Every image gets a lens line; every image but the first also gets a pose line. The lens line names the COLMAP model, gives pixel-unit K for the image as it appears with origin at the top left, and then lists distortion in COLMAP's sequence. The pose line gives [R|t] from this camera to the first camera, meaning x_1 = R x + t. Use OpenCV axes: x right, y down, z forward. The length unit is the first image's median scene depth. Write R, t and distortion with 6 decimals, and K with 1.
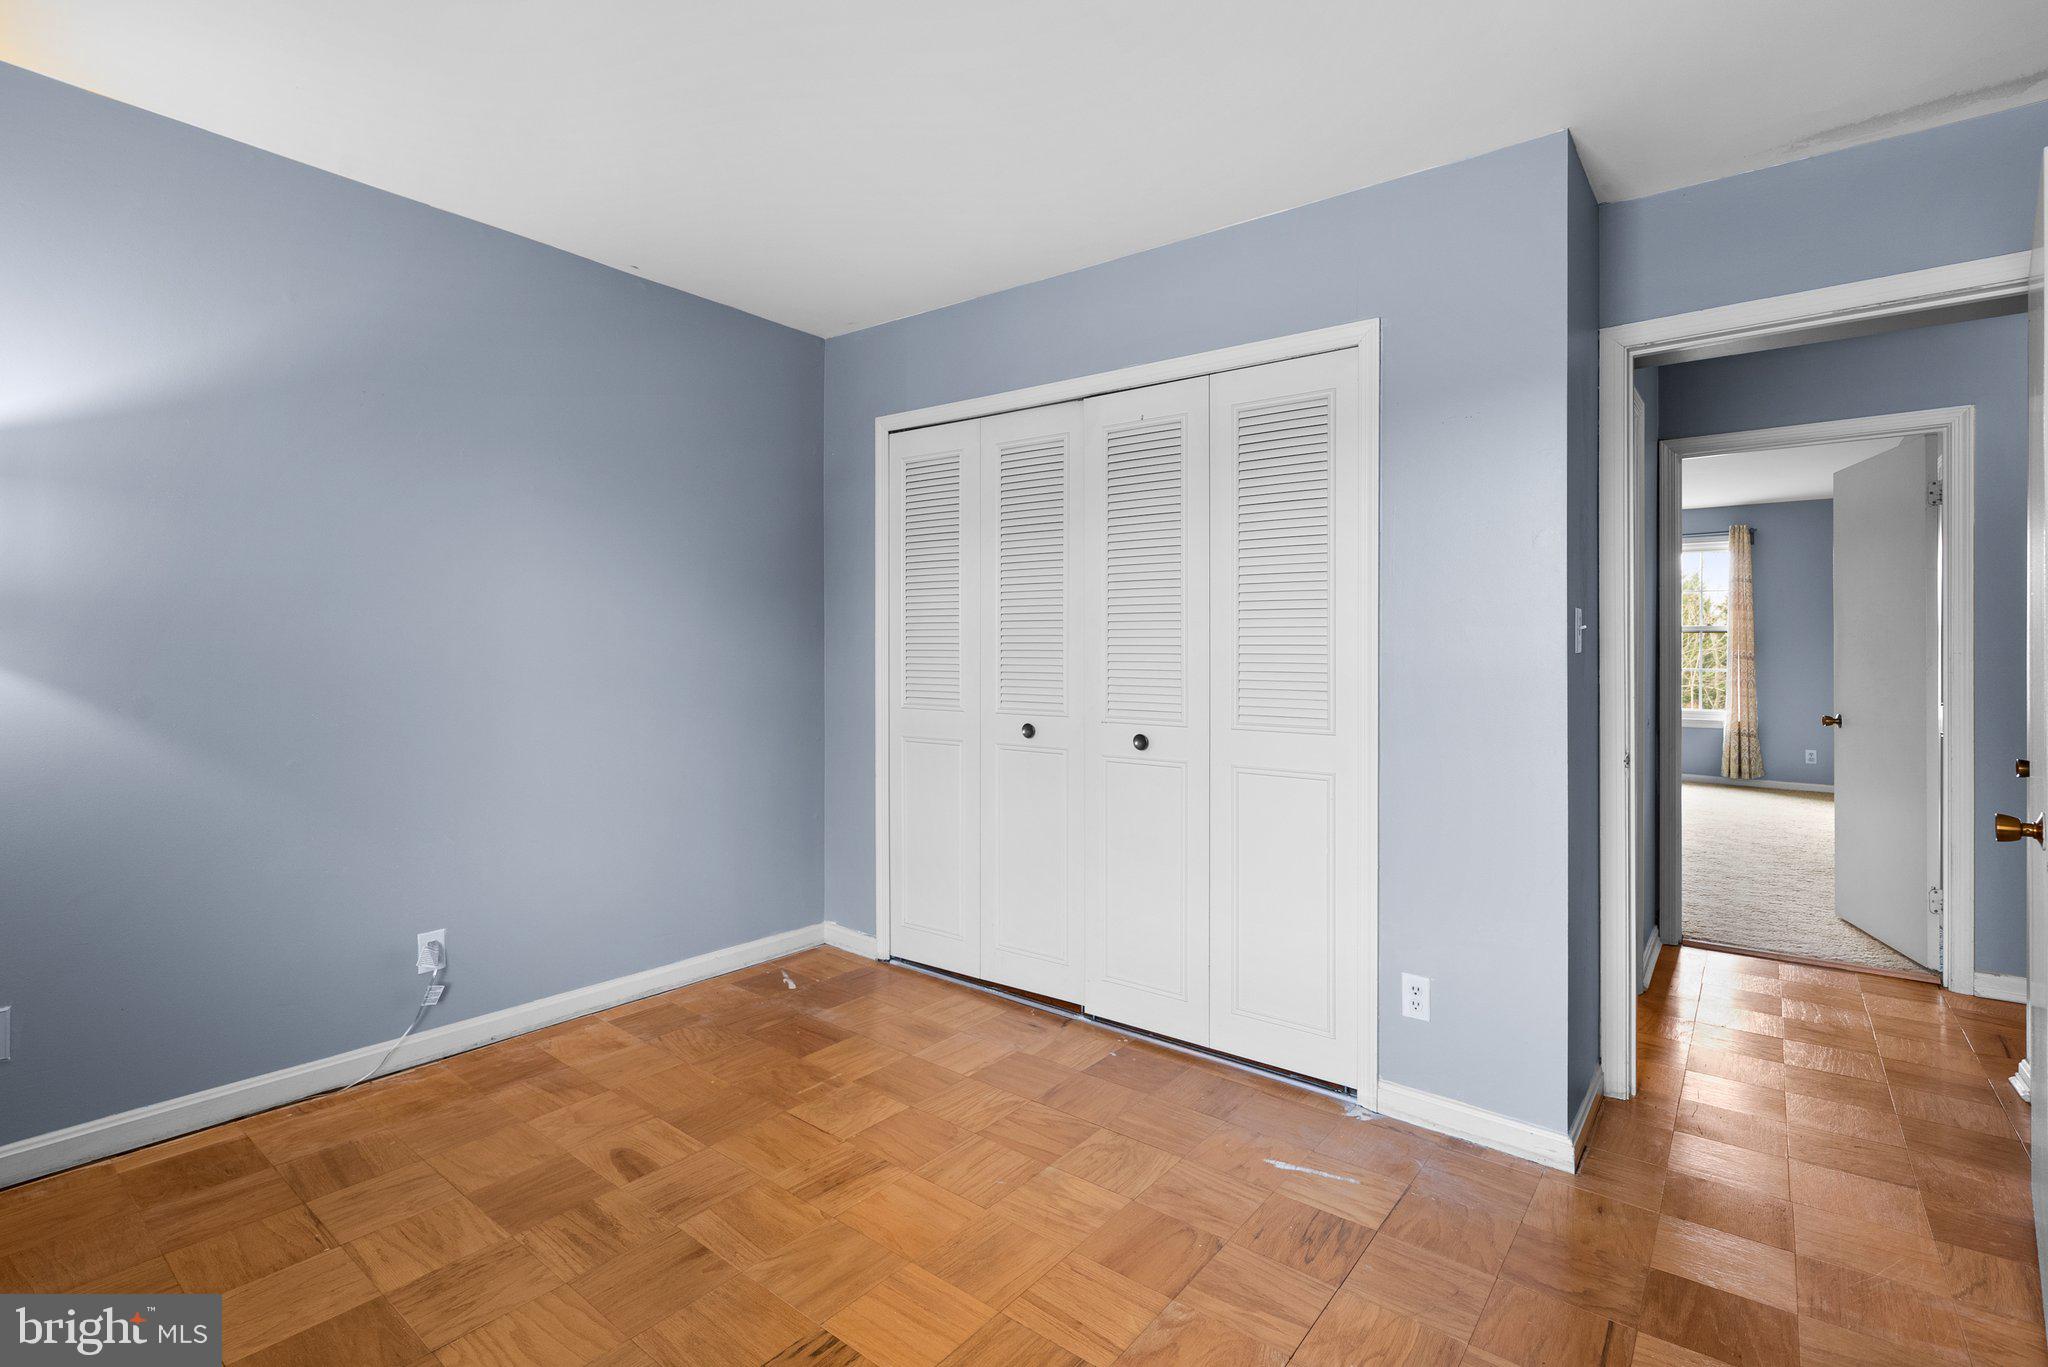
lens RADIAL K [[955.2, 0, 1021.5], [0, 955.2, 647.8], [0, 0, 1]] dist [0.001717, 0.000113]
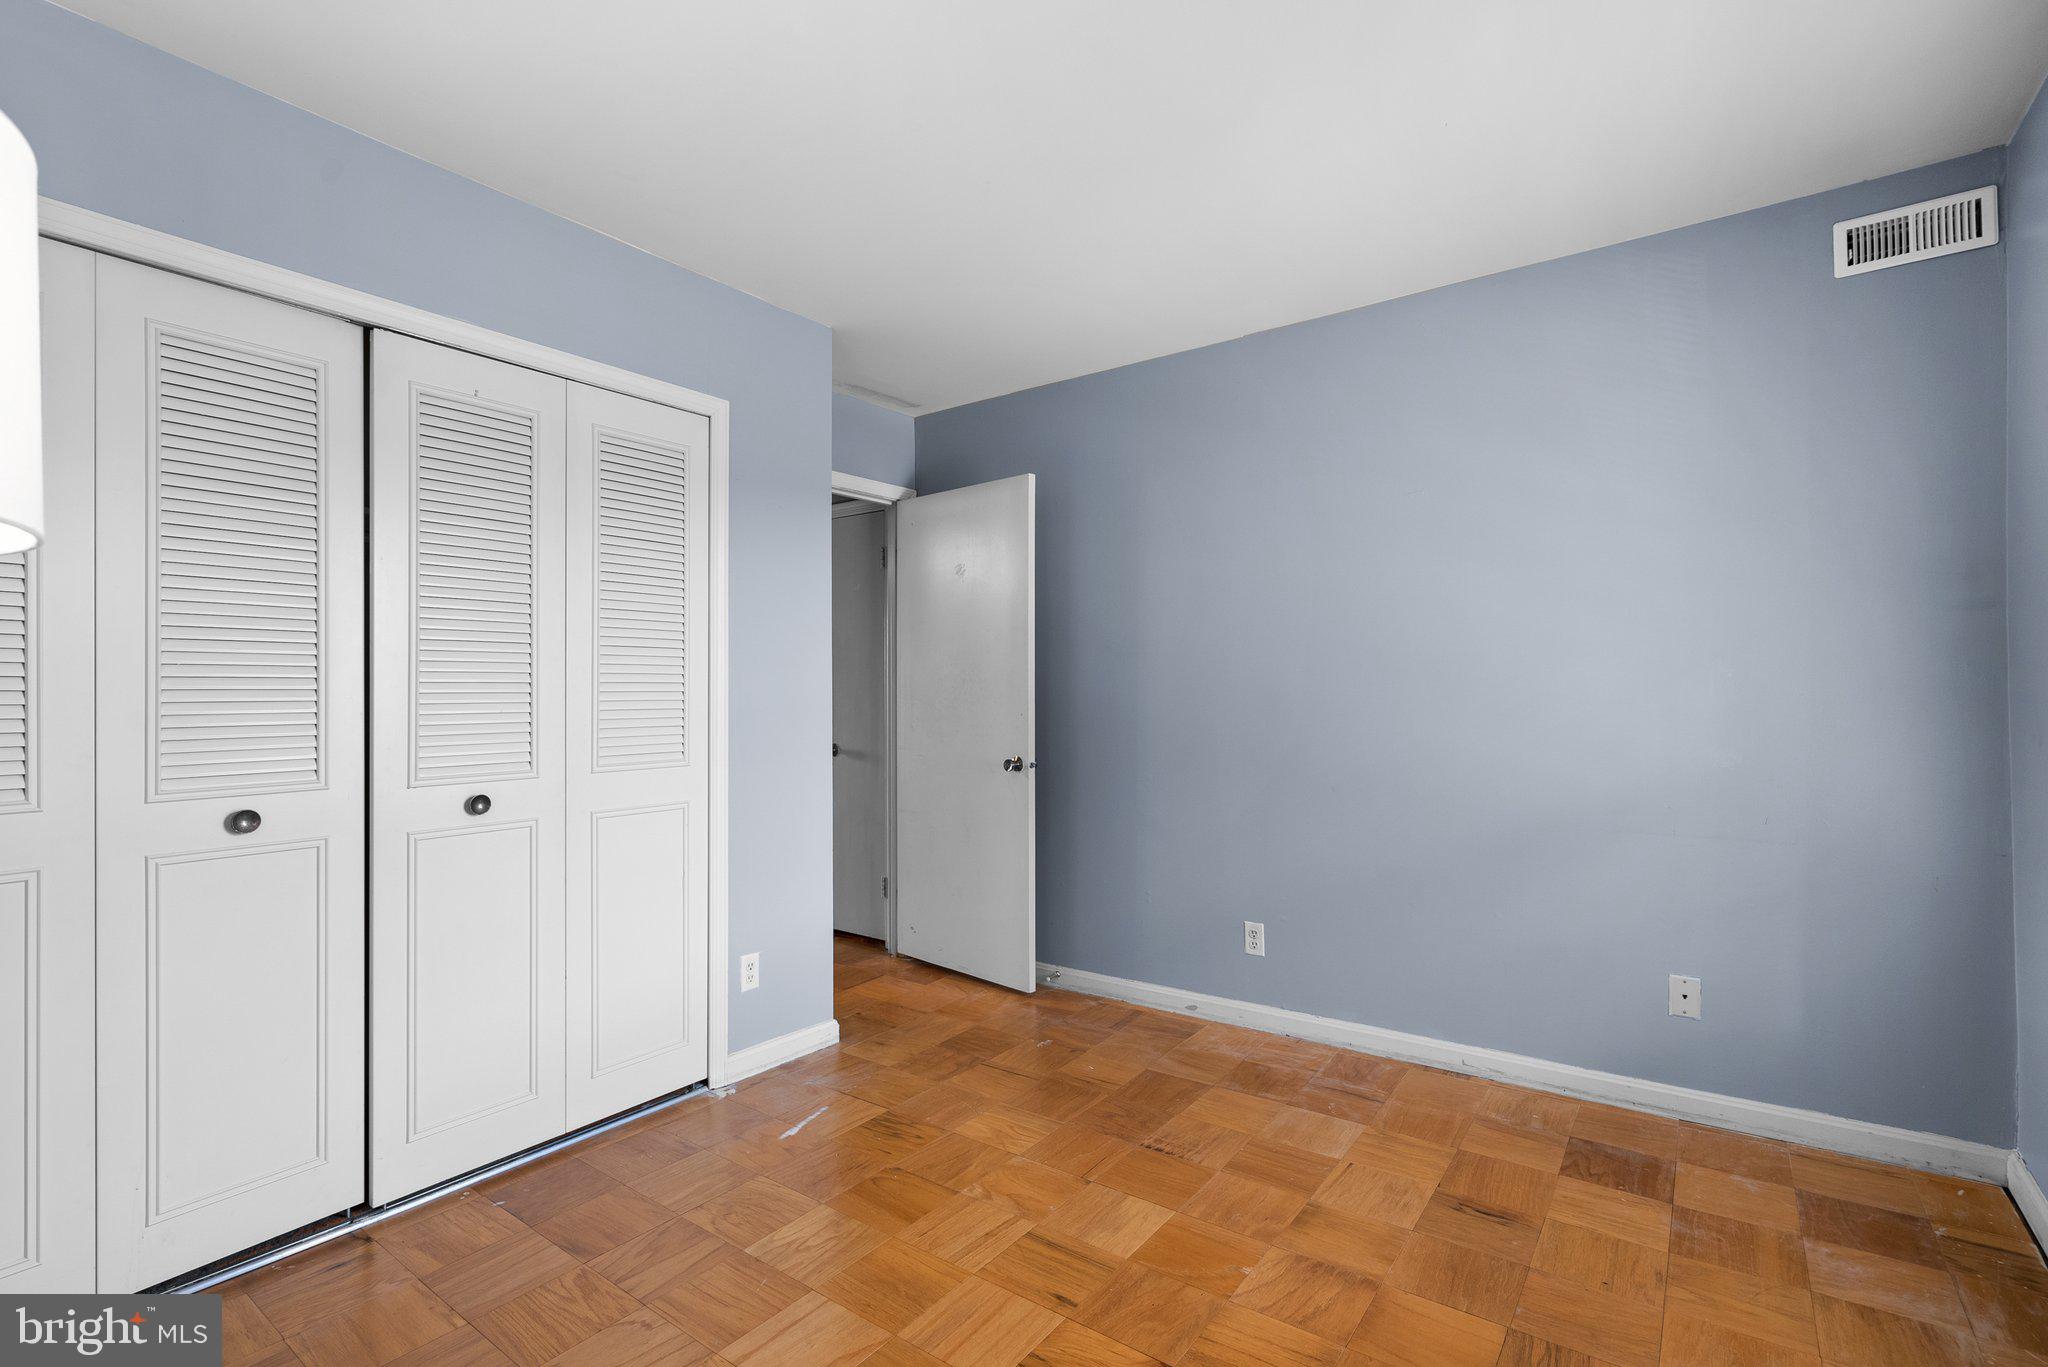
lens RADIAL K [[965.9, 0, 1024.0], [0, 965.9, 683.5], [0, 0, 1]] dist [-0.009507, 0.000361]
pose [[-0.046197, -0.000583, 0.998932, -0.797620], [-0.001816, 0.999998, 0.000500, -0.003281], [-0.998931, -0.001791, -0.046198, 0.680089]]
